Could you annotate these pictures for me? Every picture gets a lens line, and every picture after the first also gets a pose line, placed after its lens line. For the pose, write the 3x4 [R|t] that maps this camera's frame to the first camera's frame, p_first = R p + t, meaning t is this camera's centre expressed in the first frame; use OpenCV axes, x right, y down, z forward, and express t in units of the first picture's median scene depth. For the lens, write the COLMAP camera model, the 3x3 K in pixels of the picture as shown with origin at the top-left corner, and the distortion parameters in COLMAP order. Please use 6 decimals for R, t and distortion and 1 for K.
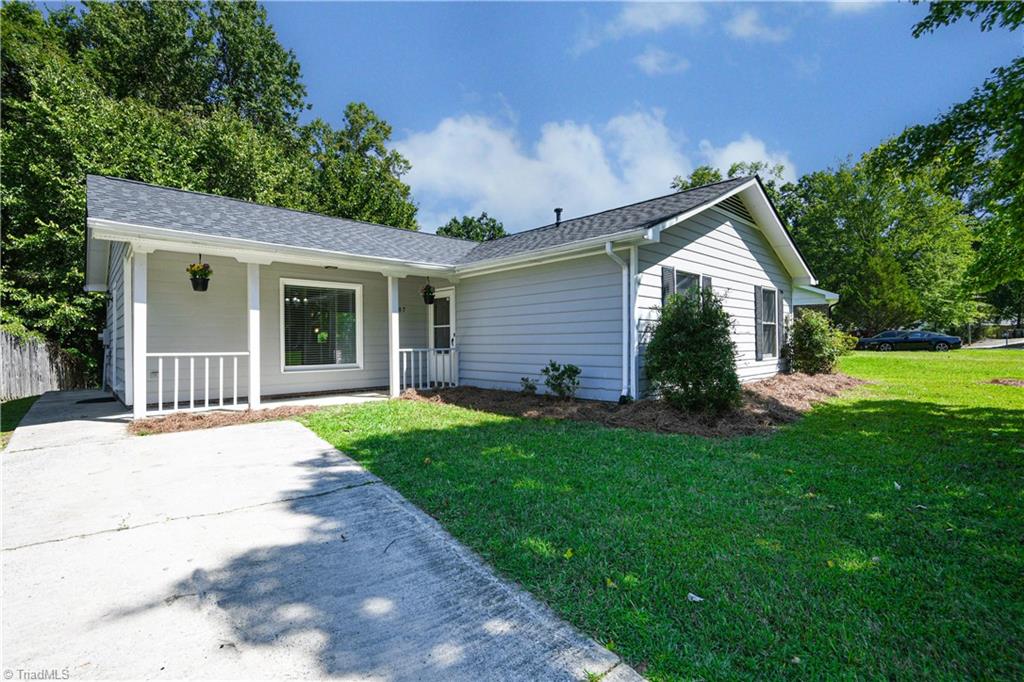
lens RADIAL K [[469.4, 0, 512.3], [0, 469.4, 338.9], [0, 0, 1]] dist [0.002609, 0.000230]
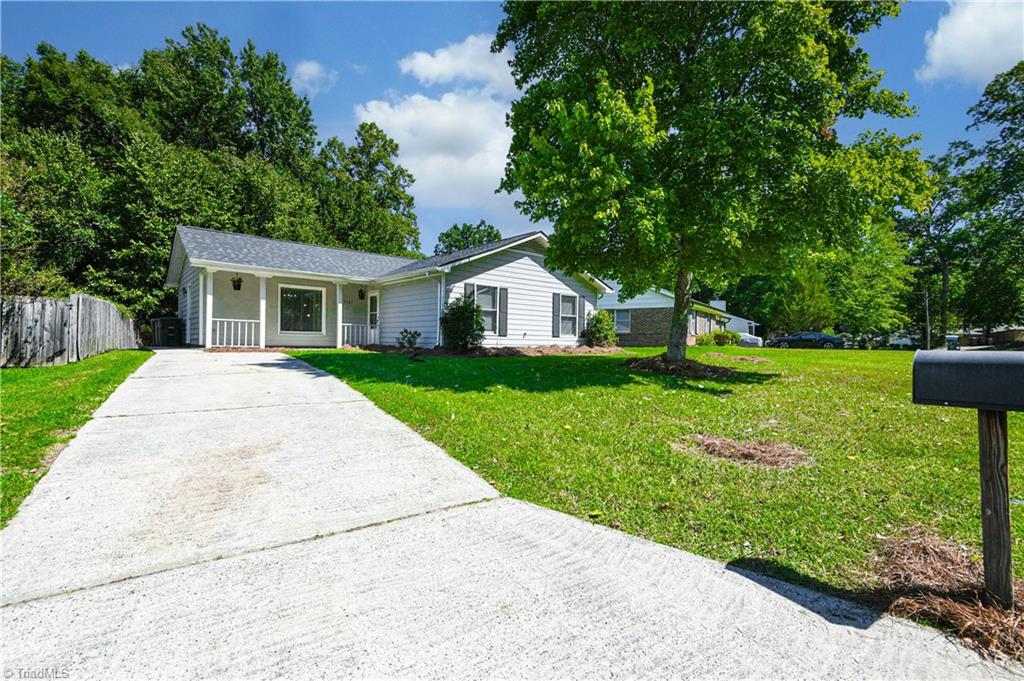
lens RADIAL K [[475.8, 0, 512.0], [0, 475.8, 340.5], [0, 0, 1]] dist [0.031641, 0.000363]
pose [[0.998351, 0.024993, -0.051683, 0.419528], [-0.024877, 0.999686, 0.002886, 0.052283], [0.051739, -0.001595, 0.998659, -0.668520]]
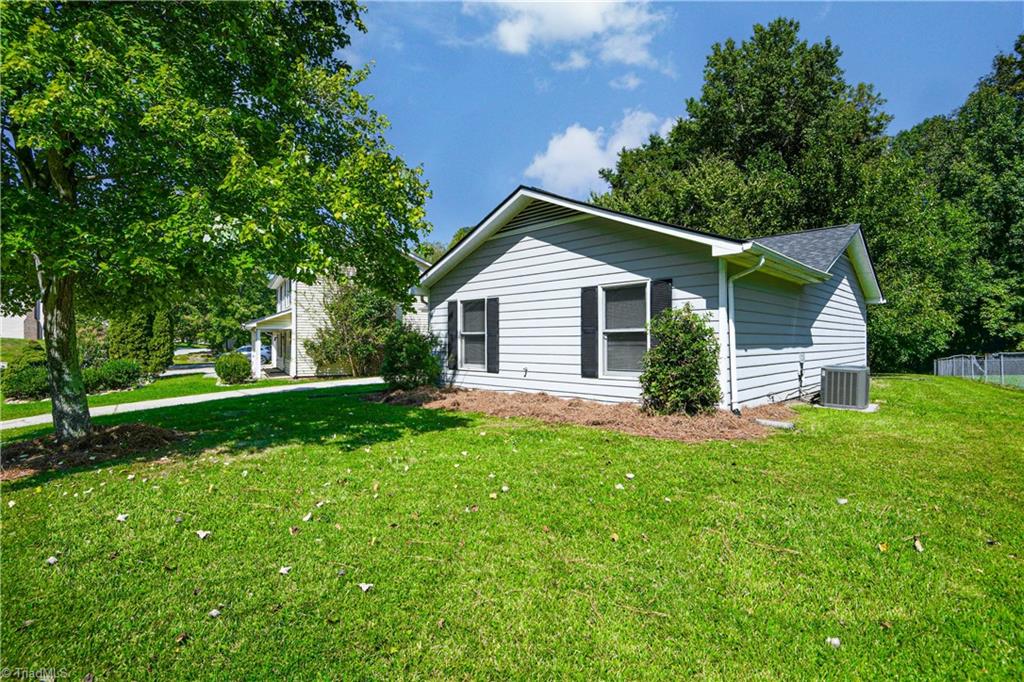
lens RADIAL K [[469.4, 0, 512.3], [0, 469.4, 338.9], [0, 0, 1]] dist [0.002609, 0.000230]
pose [[0.036670, 0.006501, -0.999306, 1.238244], [0.015436, 0.999856, 0.007071, -0.027063], [0.999208, -0.015685, 0.036564, 0.768105]]
